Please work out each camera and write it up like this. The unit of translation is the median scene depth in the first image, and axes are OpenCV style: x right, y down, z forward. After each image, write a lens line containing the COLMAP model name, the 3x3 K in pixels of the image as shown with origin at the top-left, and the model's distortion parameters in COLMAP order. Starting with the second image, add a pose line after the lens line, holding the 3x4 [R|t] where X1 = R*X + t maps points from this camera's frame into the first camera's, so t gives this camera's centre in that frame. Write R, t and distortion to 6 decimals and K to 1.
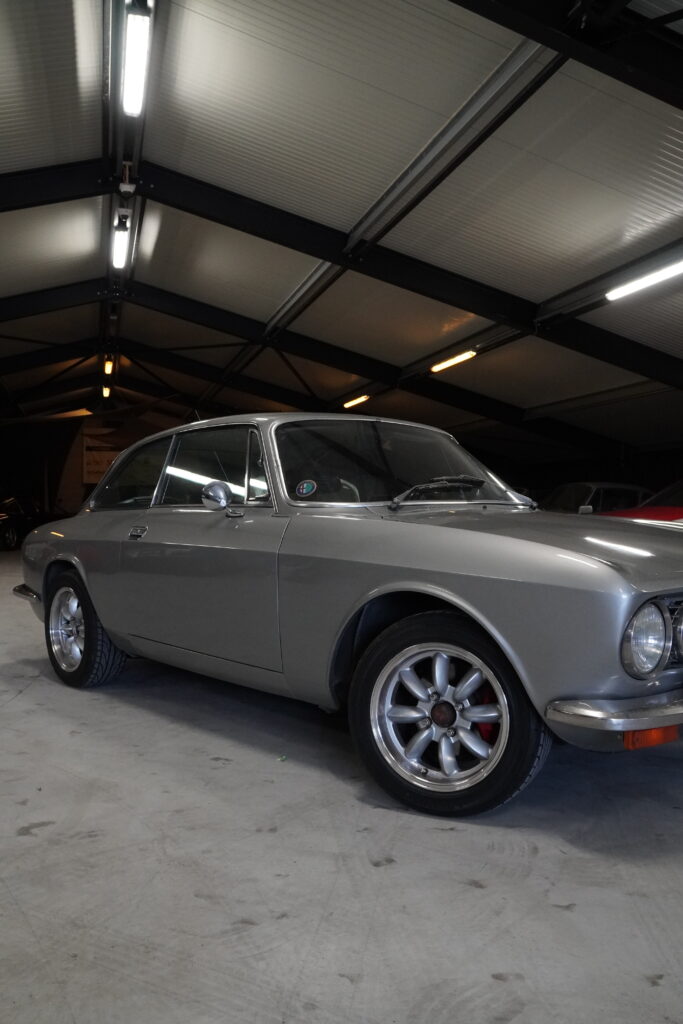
lens RADIAL K [[885.6, 0, 341.5], [0, 885.6, 512.0], [0, 0, 1]] dist [-0.125807, 0.155063]
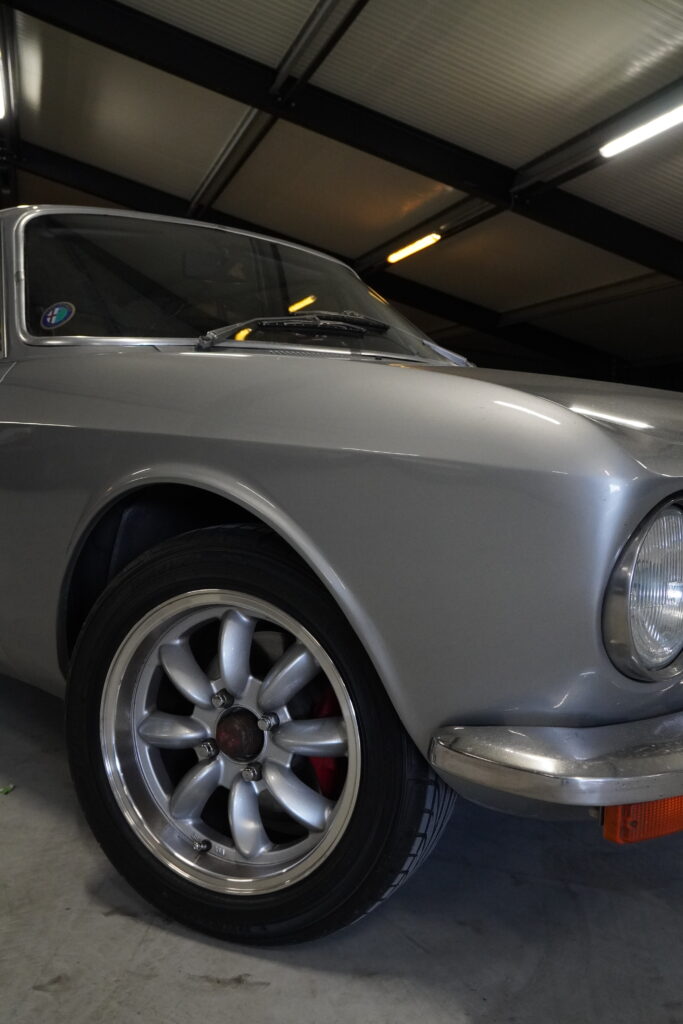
lens RADIAL K [[963.1, 0, 342.5], [0, 963.1, 517.2], [0, 0, 1]] dist [-0.101664, 0.158900]
pose [[0.999253, 0.010757, 0.037125, 0.150569], [-0.013516, 0.997101, 0.074881, 0.067027], [-0.036212, -0.075327, 0.996501, 0.467621]]
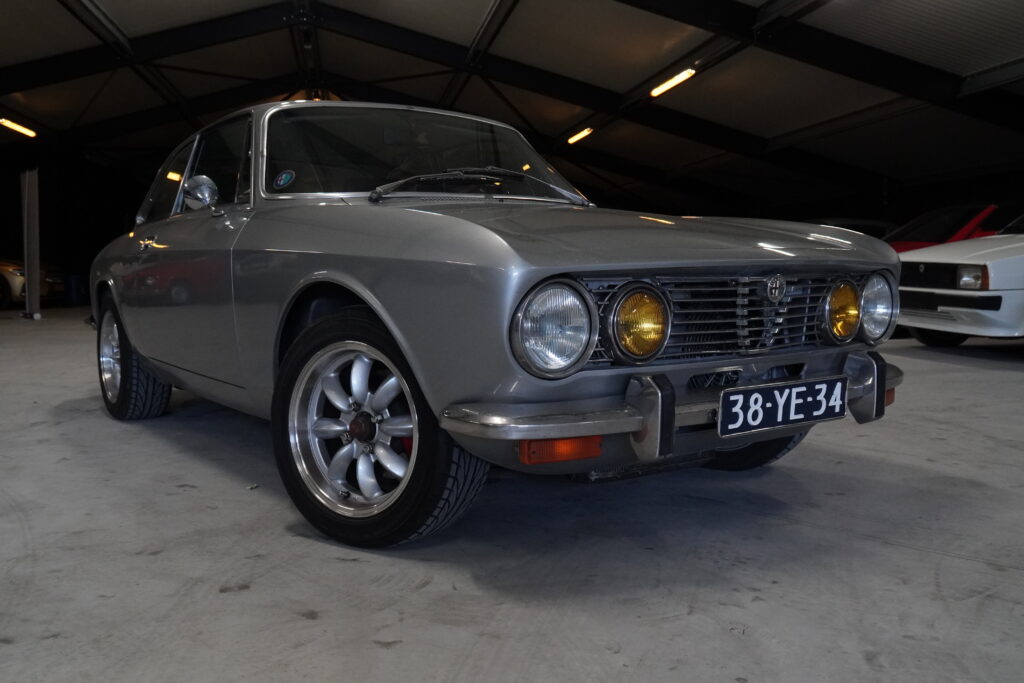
lens RADIAL K [[963.1, 0, 504.4], [0, 963.1, 331.7], [0, 0, 1]] dist [-0.101664, 0.158900]
pose [[0.993263, 0.001089, -0.115878, 0.352755], [0.006206, 0.998021, 0.062574, 0.080682], [0.115717, -0.062872, 0.991290, 0.105906]]
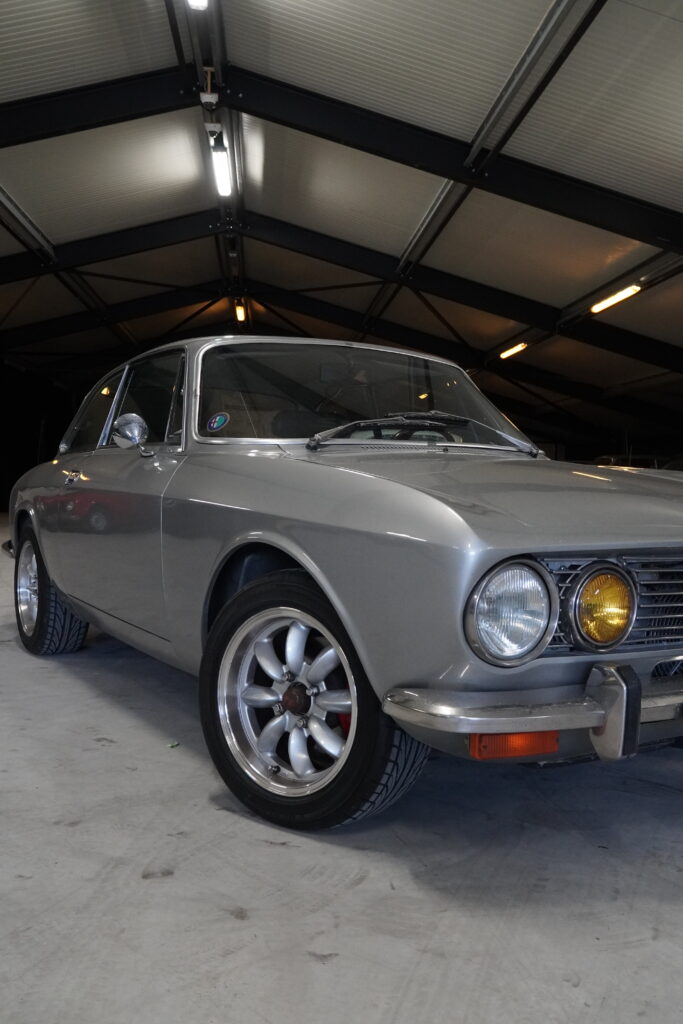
lens RADIAL K [[1007.0, 0, 341.5], [0, 1007.0, 512.0], [0, 0, 1]] dist [-0.080614, 0.161885]
pose [[0.980019, 0.027978, -0.196926, 0.324666], [-0.022576, 0.999306, 0.029626, 0.033390], [0.197618, -0.024588, 0.979971, 0.122731]]
